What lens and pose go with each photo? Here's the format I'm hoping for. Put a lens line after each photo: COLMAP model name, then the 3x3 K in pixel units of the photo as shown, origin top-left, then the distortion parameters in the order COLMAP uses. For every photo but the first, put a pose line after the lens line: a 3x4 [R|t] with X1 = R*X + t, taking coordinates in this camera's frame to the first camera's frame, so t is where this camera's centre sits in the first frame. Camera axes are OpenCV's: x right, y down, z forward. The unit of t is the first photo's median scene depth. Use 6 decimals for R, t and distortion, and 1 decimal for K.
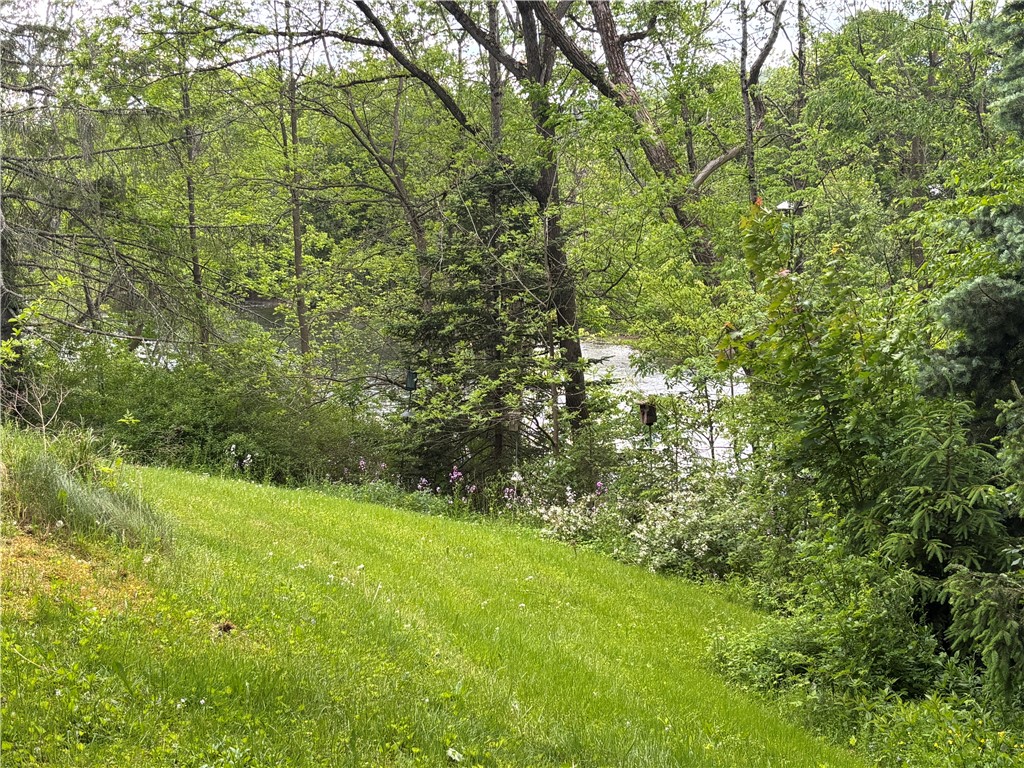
lens RADIAL K [[1466.4, 0, 510.9], [0, 1466.4, 386.0], [0, 0, 1]] dist [0.047427, 0.000000]
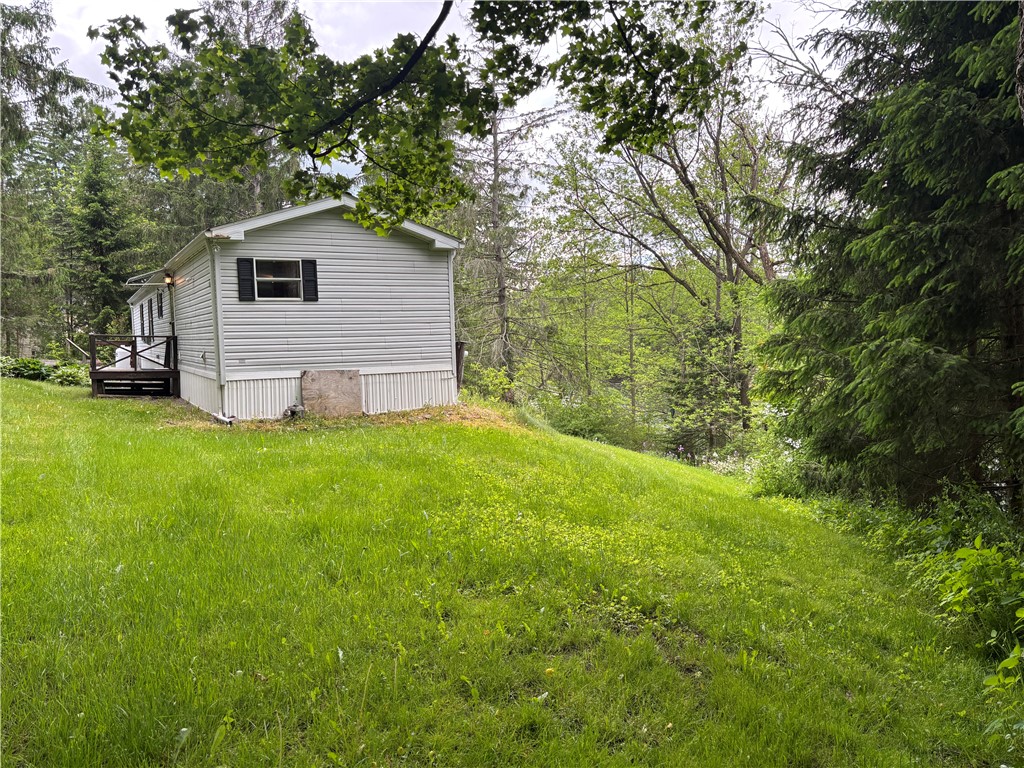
lens RADIAL K [[780.3, 0, 512.0], [0, 780.3, 383.4], [0, 0, 1]] dist [-0.036816, -0.000459]
pose [[0.946416, 0.022762, -0.322145, 0.079531], [-0.043573, 0.997392, -0.057539, 0.029083], [0.319996, 0.068492, 0.944940, -0.215890]]
